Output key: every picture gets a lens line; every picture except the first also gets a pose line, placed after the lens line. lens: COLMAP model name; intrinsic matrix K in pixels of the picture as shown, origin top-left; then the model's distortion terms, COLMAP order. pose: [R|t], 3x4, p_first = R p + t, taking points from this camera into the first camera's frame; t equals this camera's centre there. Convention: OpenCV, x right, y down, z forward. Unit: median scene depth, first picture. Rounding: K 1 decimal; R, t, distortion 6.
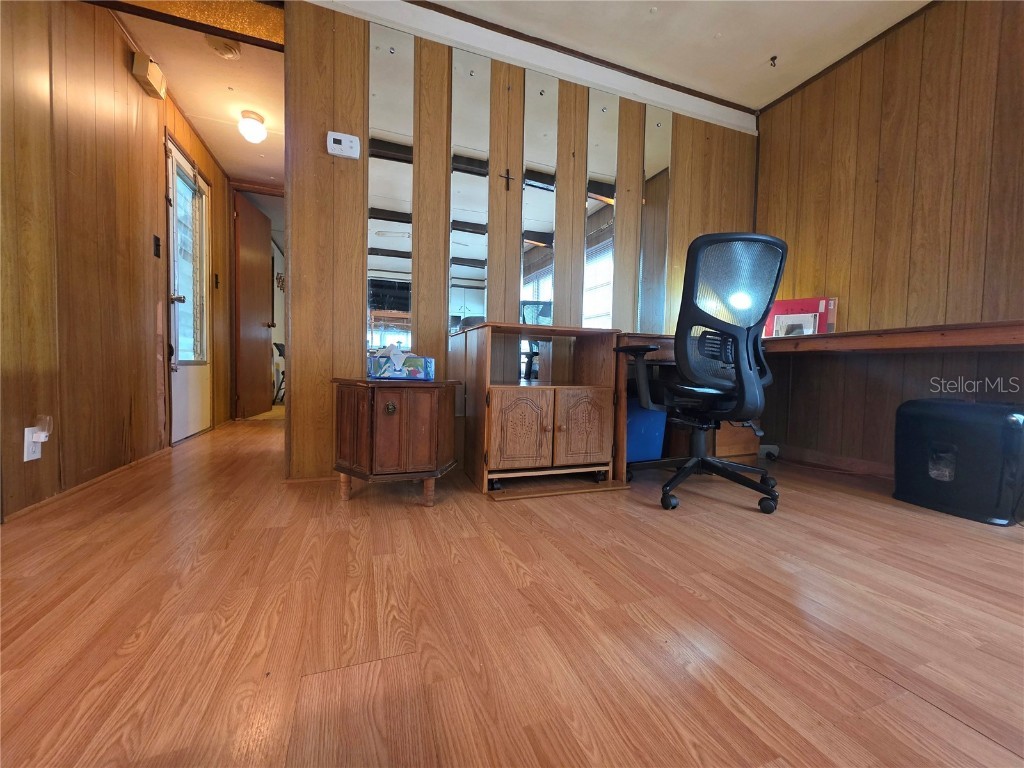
lens RADIAL K [[407.1, 0, 513.3], [0, 407.1, 378.9], [0, 0, 1]] dist [0.002081, 0.000299]
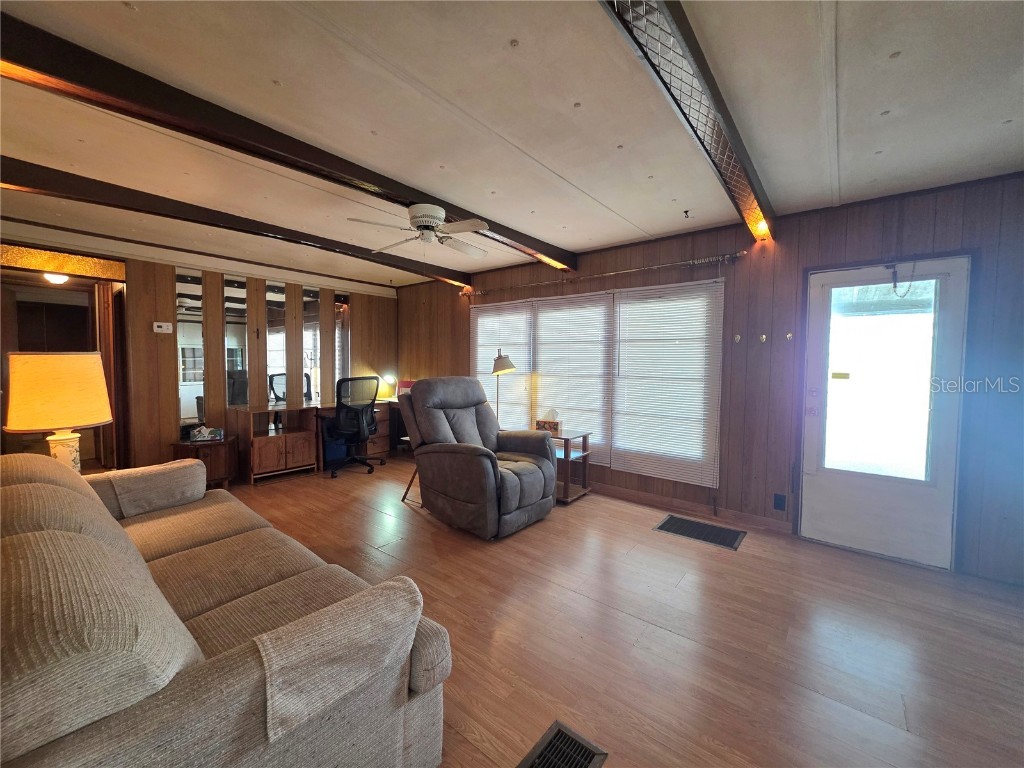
lens RADIAL K [[407.1, 0, 513.3], [0, 407.1, 378.9], [0, 0, 1]] dist [0.002081, 0.000299]
pose [[0.861896, -0.034347, 0.505920, 0.058759], [0.027332, 0.999400, 0.021286, -0.330020], [-0.506347, -0.004519, 0.862318, -1.759943]]
